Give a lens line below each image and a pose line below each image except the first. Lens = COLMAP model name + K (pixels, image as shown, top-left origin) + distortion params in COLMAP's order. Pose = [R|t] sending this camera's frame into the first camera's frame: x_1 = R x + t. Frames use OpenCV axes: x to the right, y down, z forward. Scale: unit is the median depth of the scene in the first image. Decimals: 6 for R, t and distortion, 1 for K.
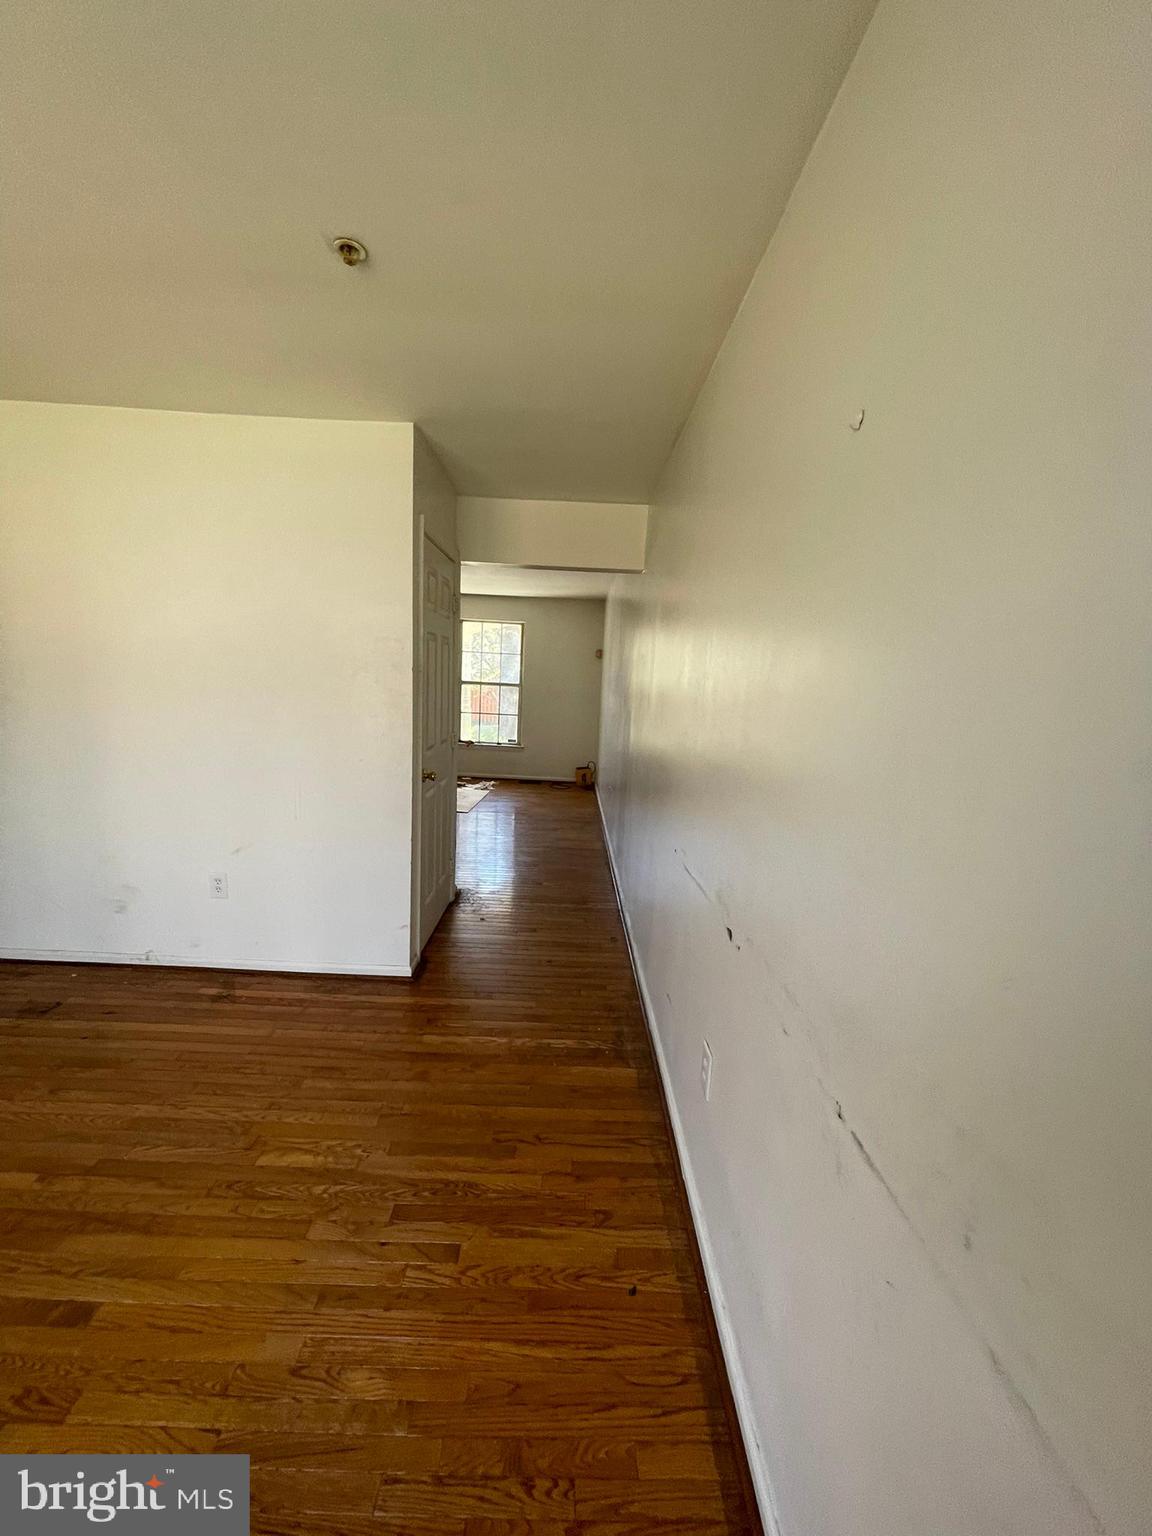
lens RADIAL K [[620.1, 0, 577.5], [0, 620.1, 776.2], [0, 0, 1]] dist [-0.001067, 0.000139]
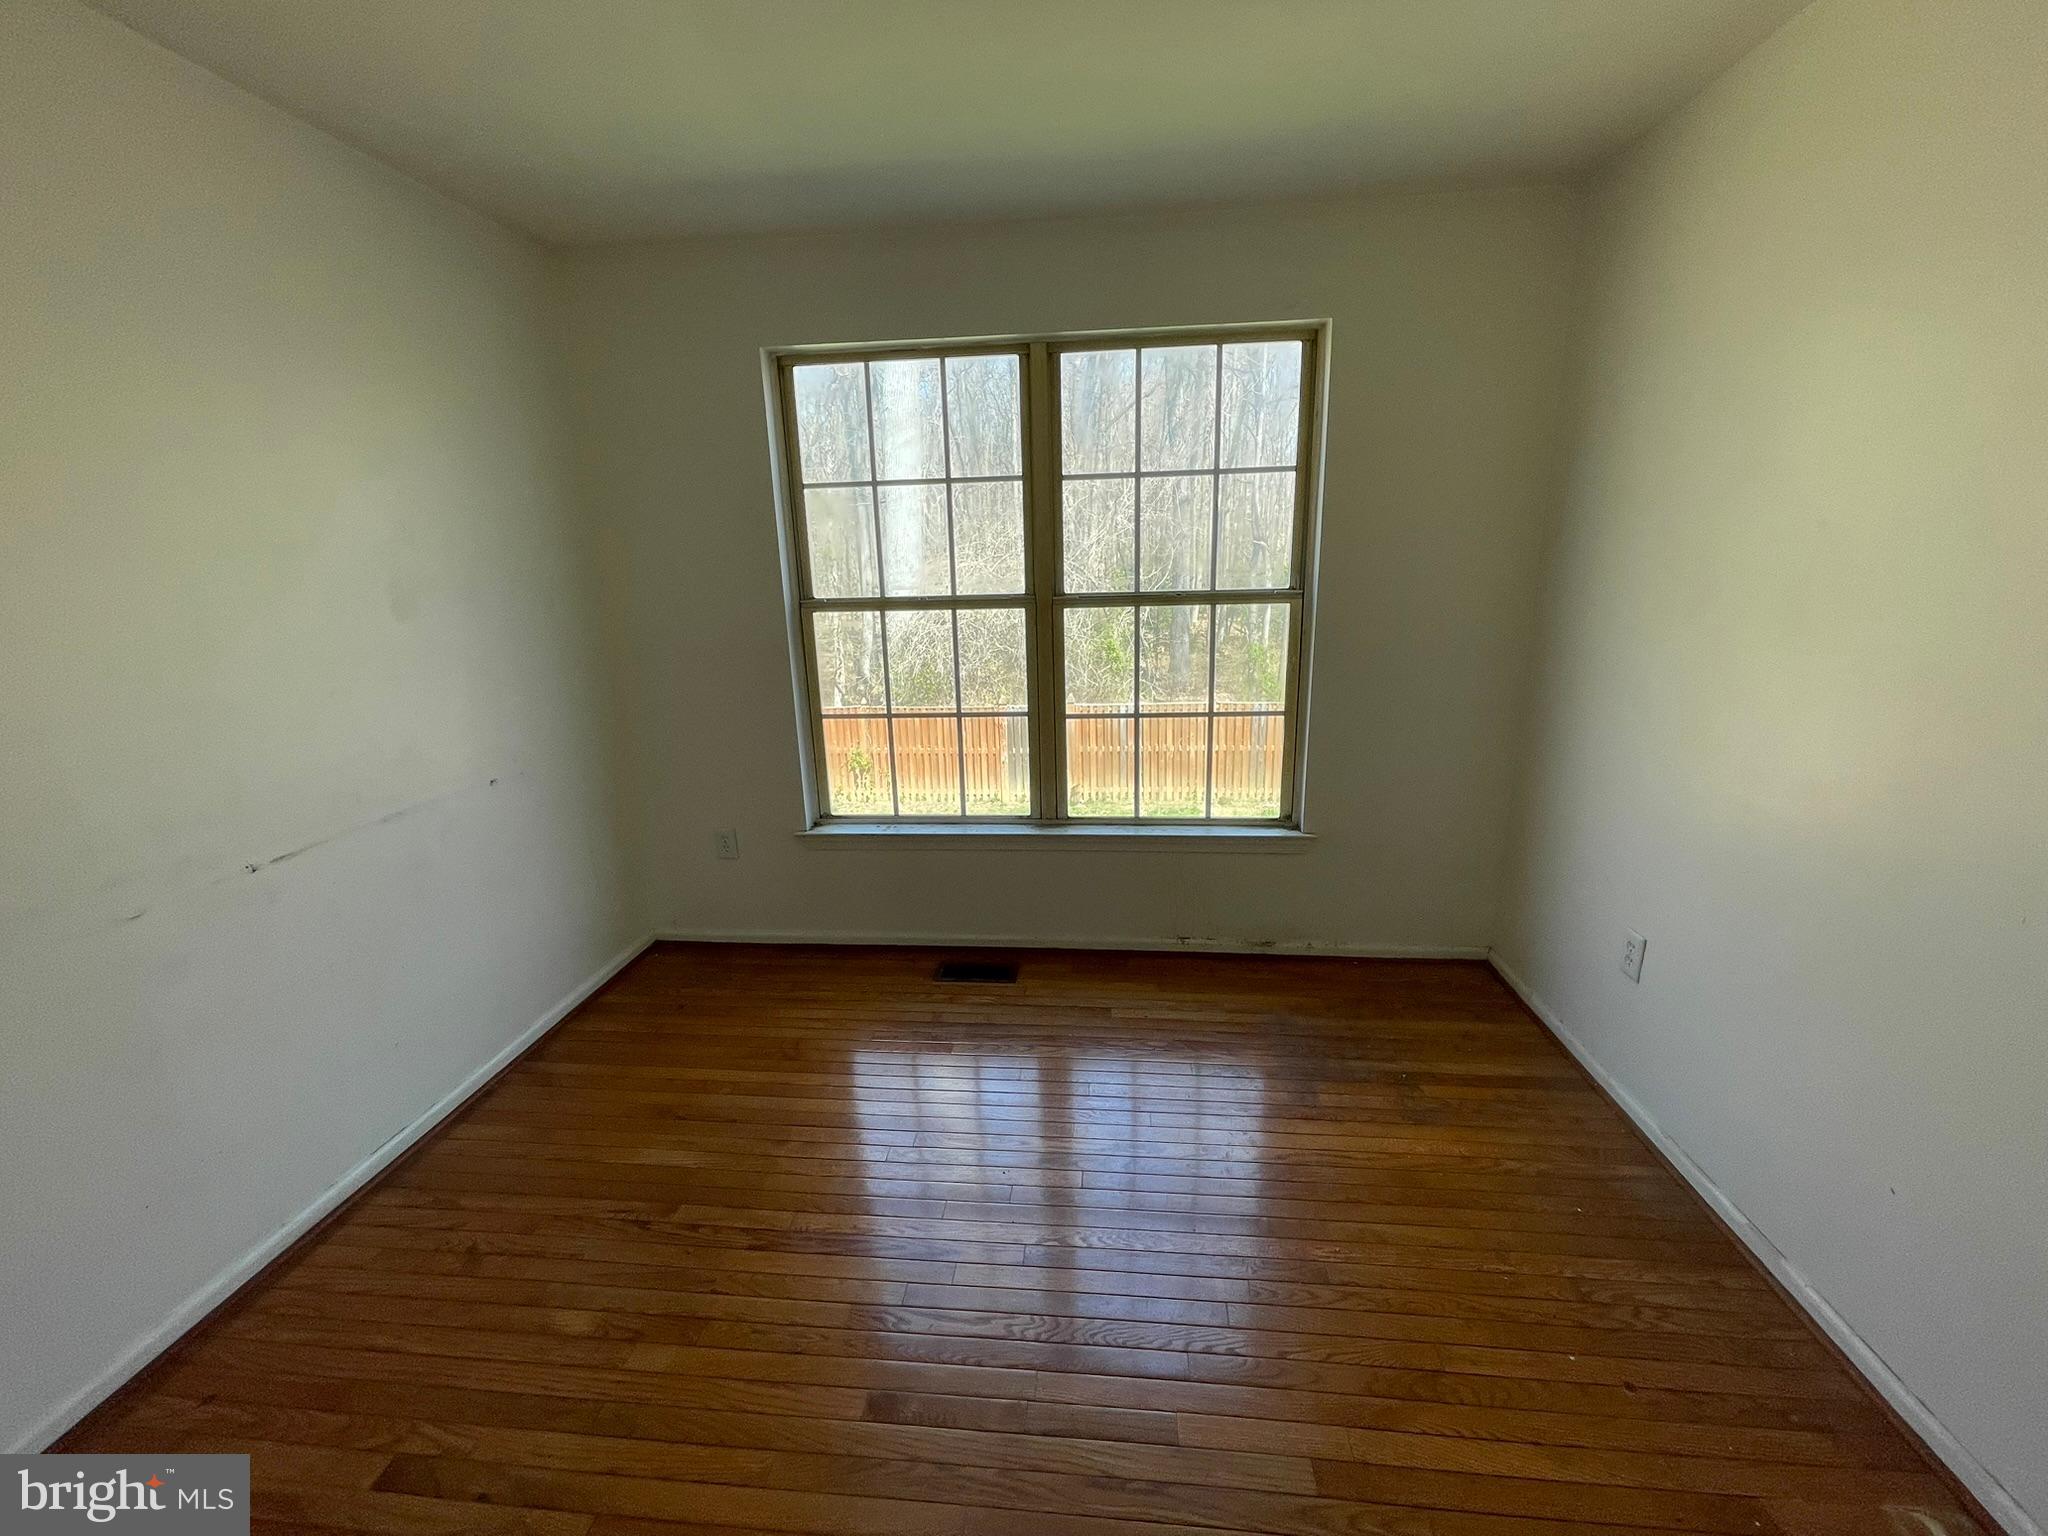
lens RADIAL K [[832.6, 0, 1024.0], [0, 832.6, 768.0], [0, 0, 1]] dist [0.002565, 0.000111]
pose [[-0.994439, -0.044188, 0.095597, -0.897188], [-0.002807, 0.918518, 0.395370, -0.272832], [-0.105278, 0.392903, -0.913534, 1.403183]]
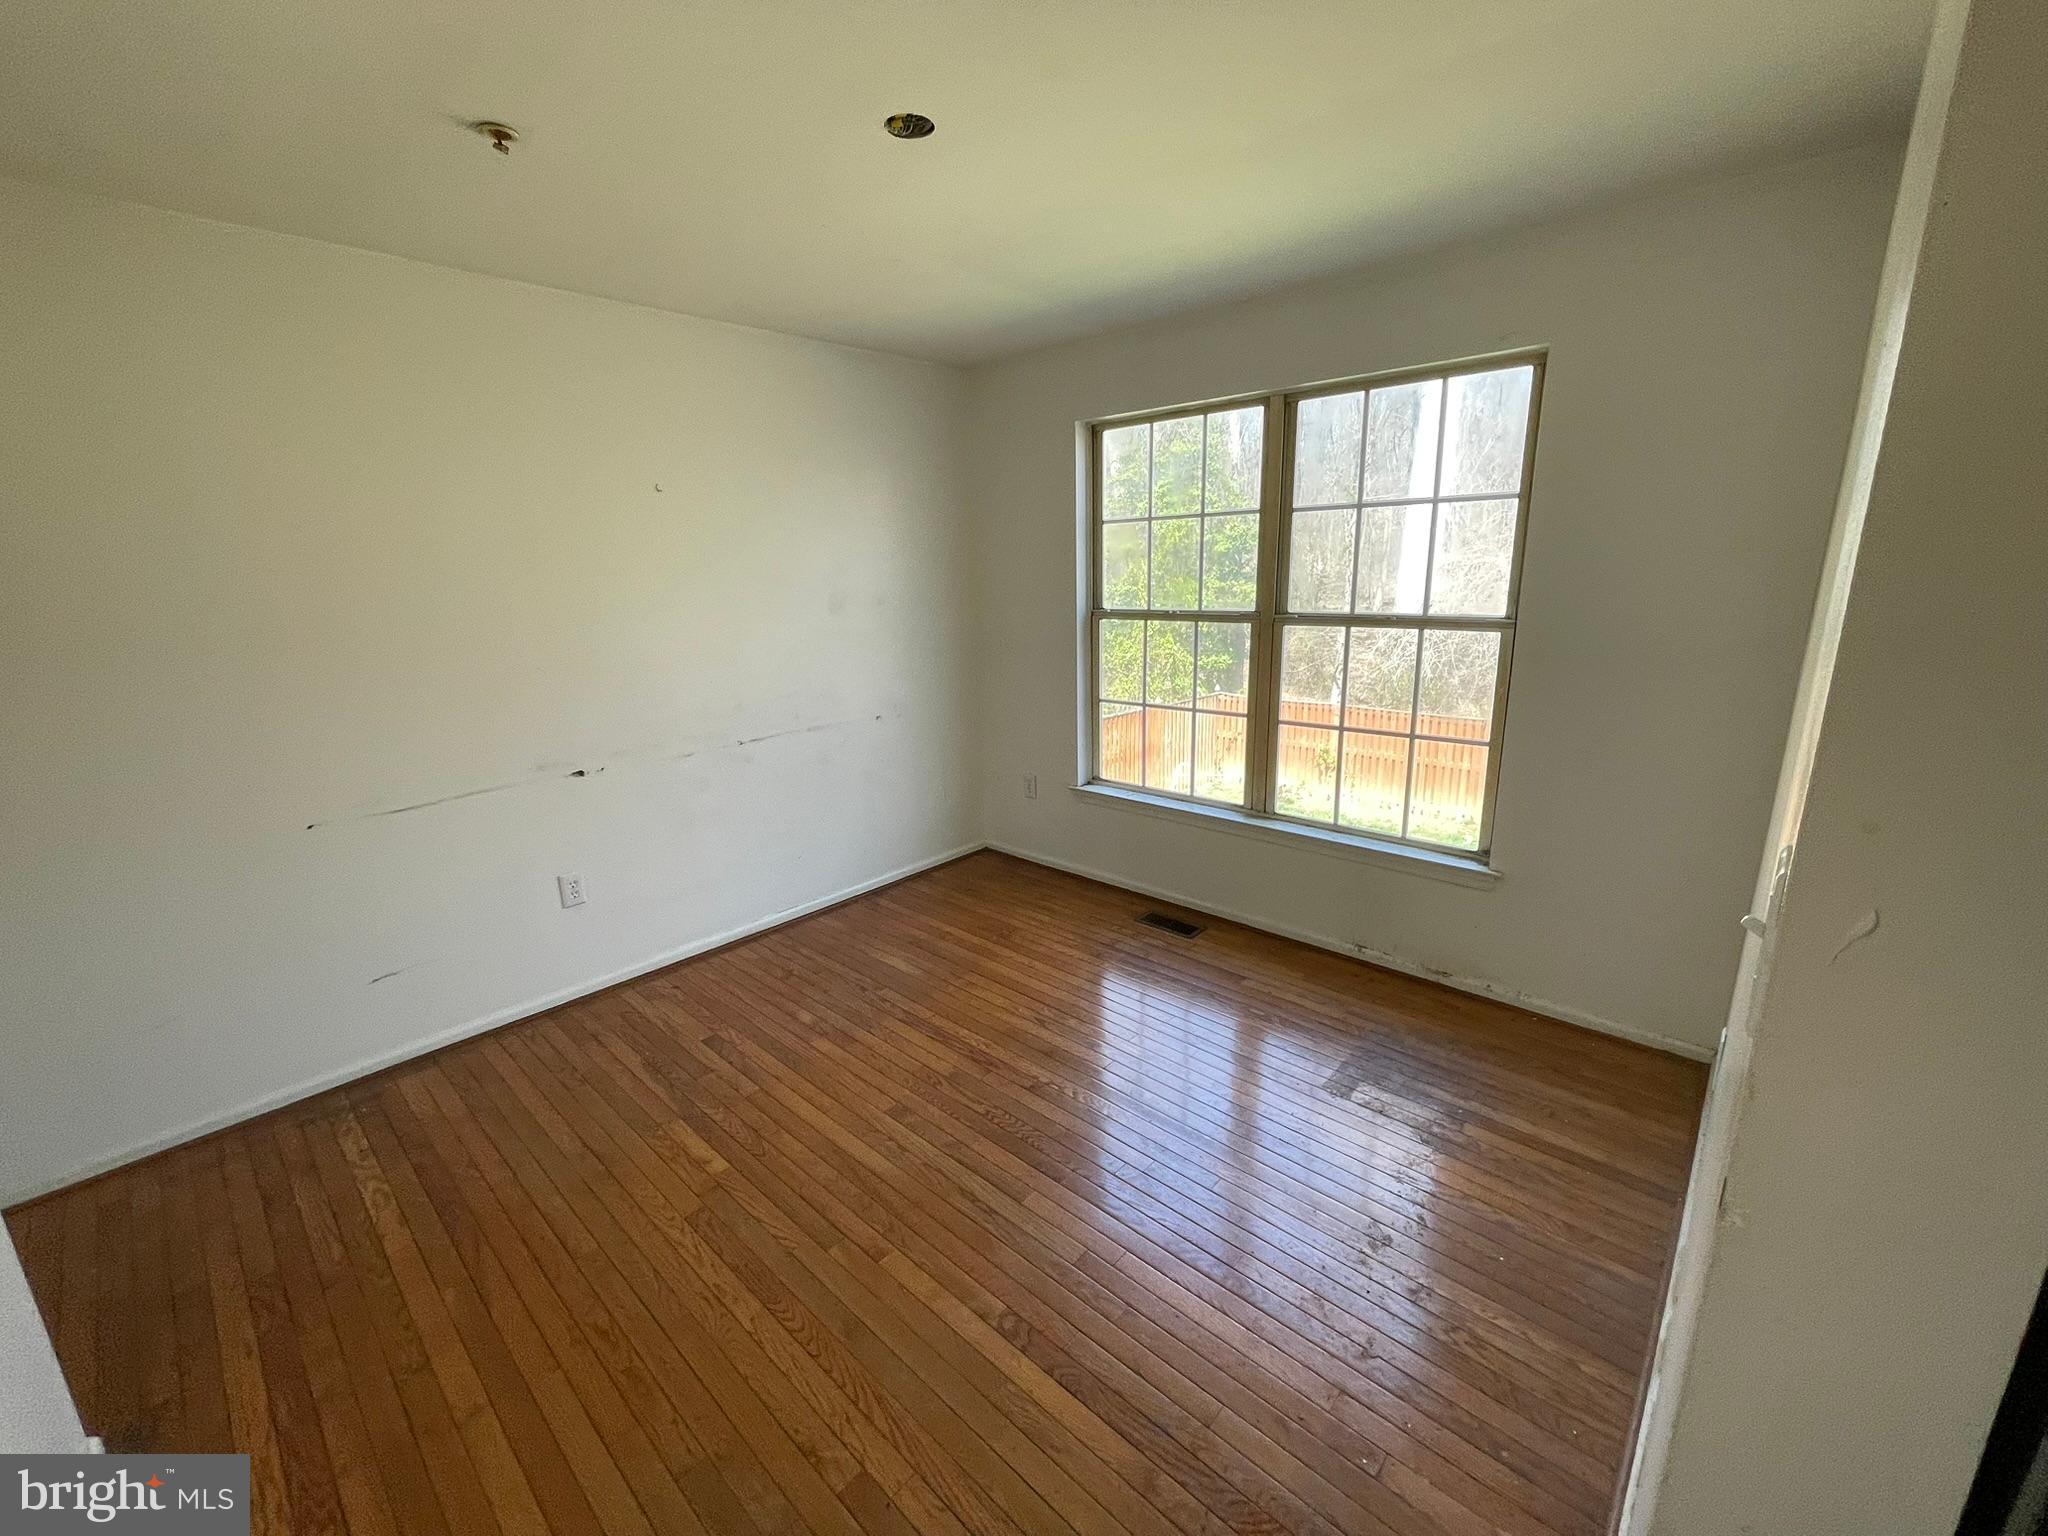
lens RADIAL K [[826.8, 0, 1031.7], [0, 826.8, 772.5], [0, 0, 1]] dist [-0.001067, 0.000139]
pose [[-0.735185, -0.193680, 0.649608, -1.722630], [0.095196, 0.919317, 0.381830, -0.376823], [-0.671149, 0.342556, -0.657430, 1.467597]]
